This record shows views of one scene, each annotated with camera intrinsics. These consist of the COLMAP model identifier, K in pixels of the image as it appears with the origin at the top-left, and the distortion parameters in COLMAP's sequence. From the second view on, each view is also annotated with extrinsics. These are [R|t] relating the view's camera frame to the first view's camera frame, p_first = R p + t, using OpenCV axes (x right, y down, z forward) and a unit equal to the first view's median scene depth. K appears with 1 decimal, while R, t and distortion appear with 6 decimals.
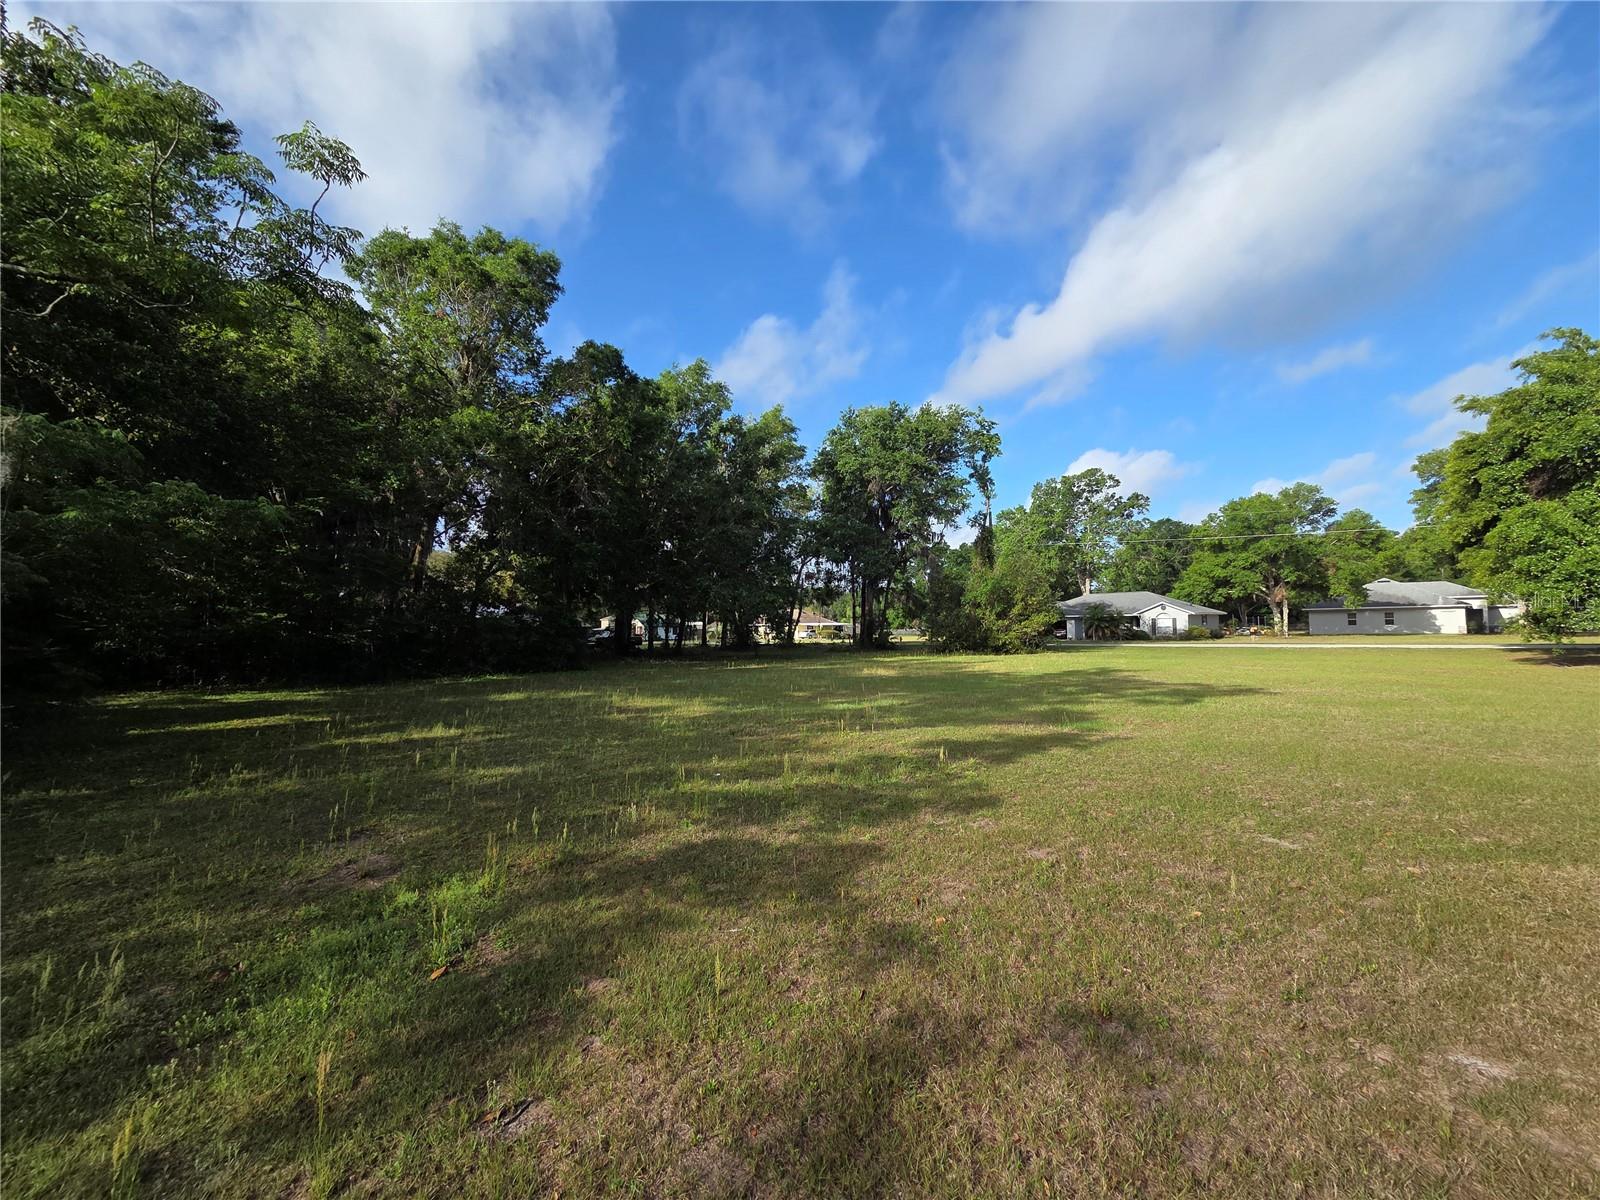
lens RADIAL K [[656.6, 0, 800.0], [0, 656.6, 600.0], [0, 0, 1]] dist [0.009038, 0.000097]
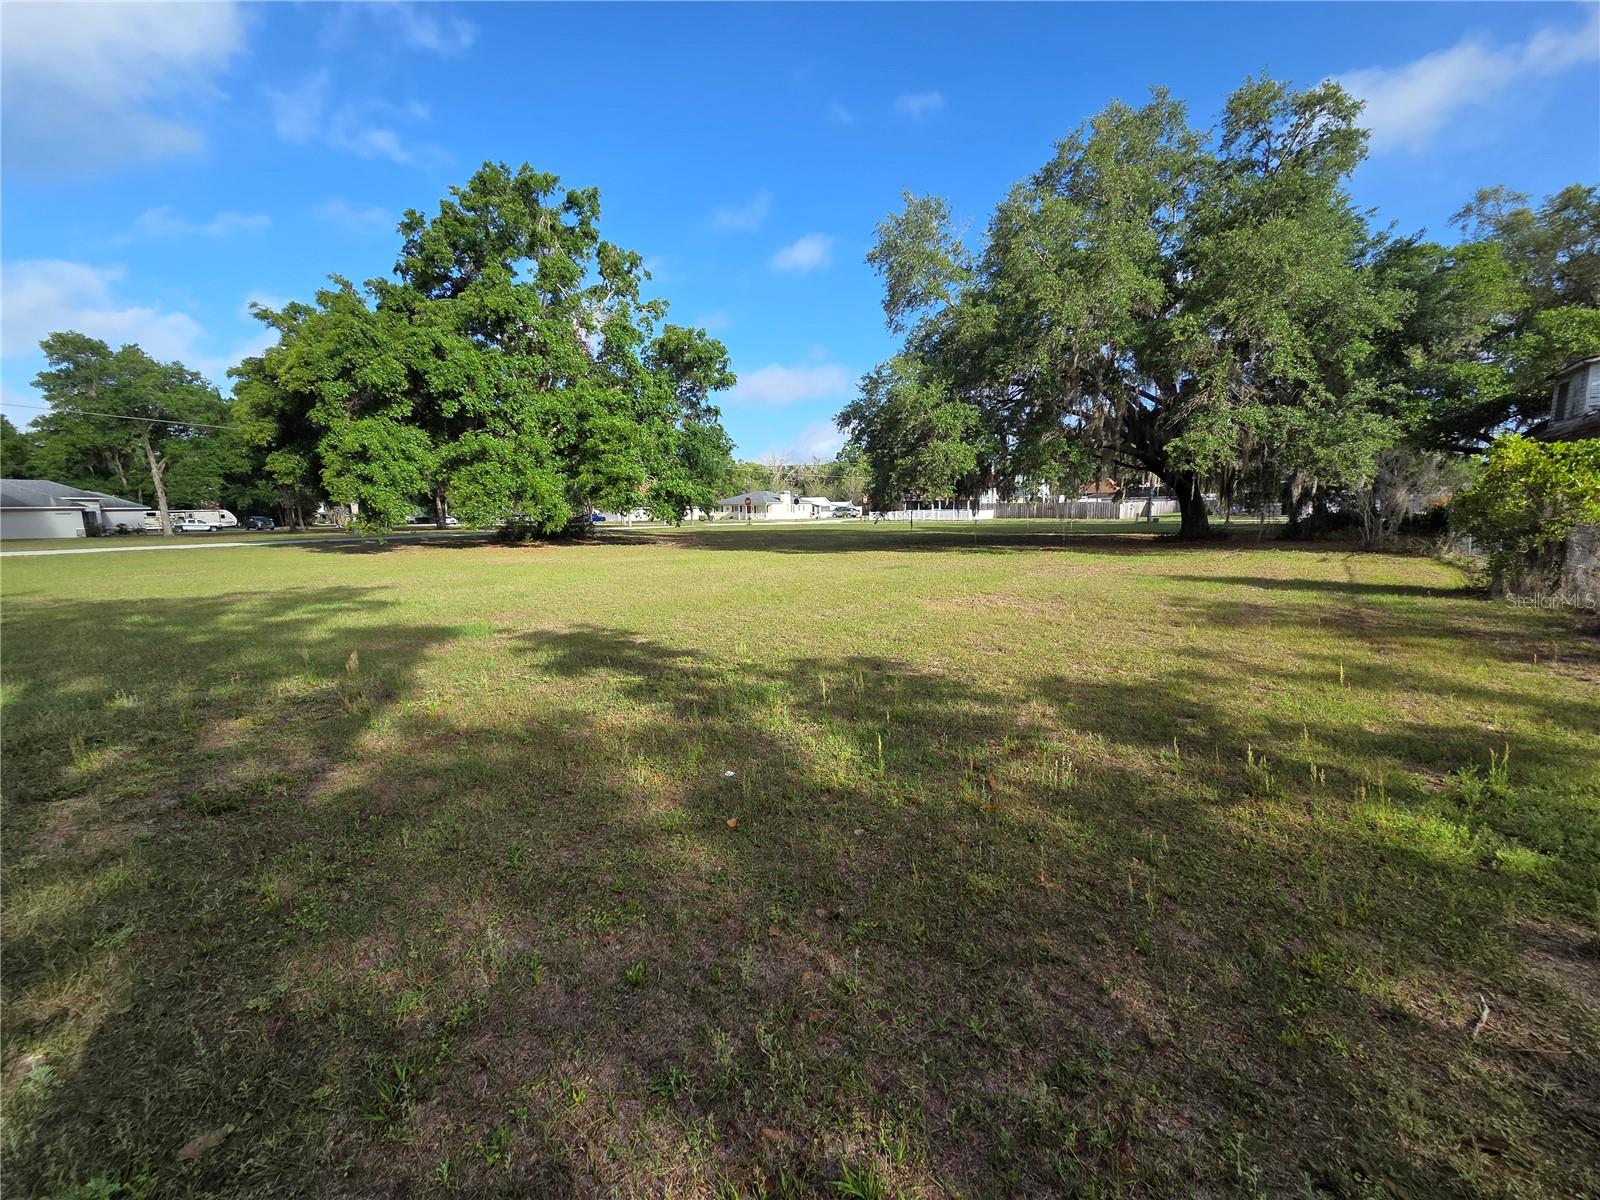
lens RADIAL K [[652.8, 0, 792.1], [0, 652.8, 593.7], [0, 0, 1]] dist [0.000682, 0.000238]
pose [[-0.128059, -0.106985, 0.985979, -0.108498], [-0.024574, 0.994202, 0.104686, 0.012466], [-0.991462, -0.010823, -0.129946, 0.177963]]
